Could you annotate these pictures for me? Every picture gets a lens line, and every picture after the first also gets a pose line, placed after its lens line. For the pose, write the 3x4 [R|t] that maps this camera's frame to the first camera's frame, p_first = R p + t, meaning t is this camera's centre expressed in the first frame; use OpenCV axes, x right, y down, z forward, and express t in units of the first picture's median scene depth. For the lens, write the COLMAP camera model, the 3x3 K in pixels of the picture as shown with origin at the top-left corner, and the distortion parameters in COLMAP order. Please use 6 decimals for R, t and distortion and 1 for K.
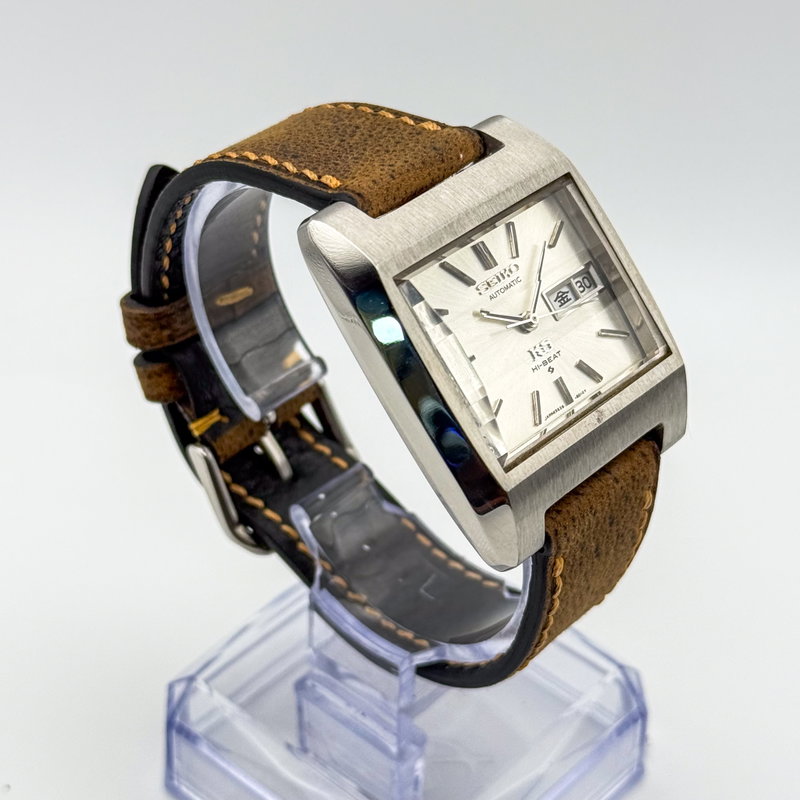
lens RADIAL K [[1740.5, 0, 360.9], [0, 1740.5, 401.8], [0, 0, 1]] dist [0.035592, -0.226087]
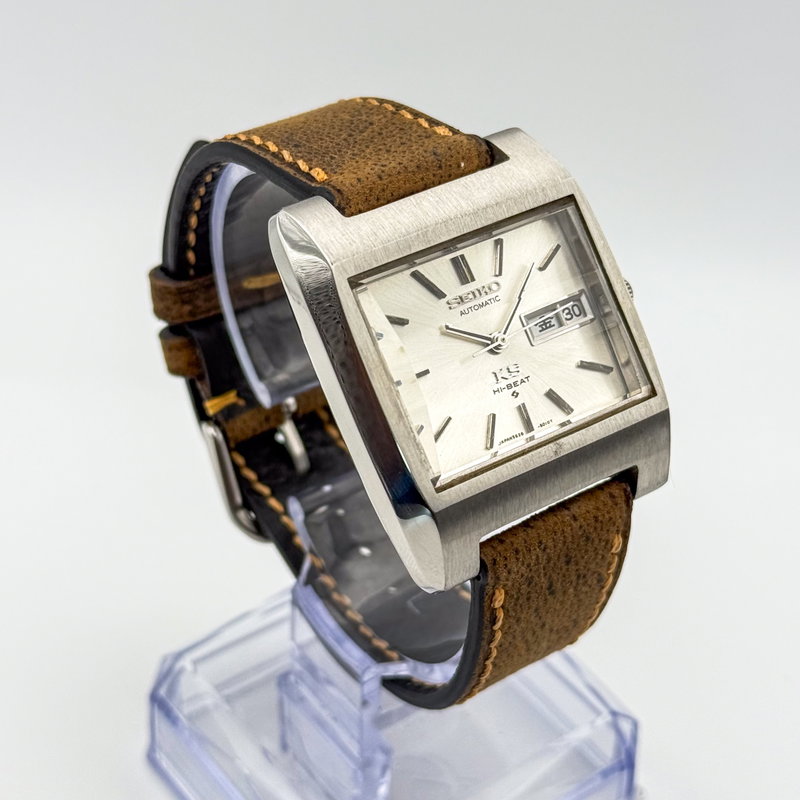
lens RADIAL K [[1740.5, 0, 360.9], [0, 1740.5, 401.8], [0, 0, 1]] dist [0.035592, -0.226087]
pose [[0.979072, 0.135646, -0.151714, 0.163728], [-0.135064, 0.990735, 0.014185, -0.015803], [0.152233, 0.006603, 0.988323, 0.031272]]
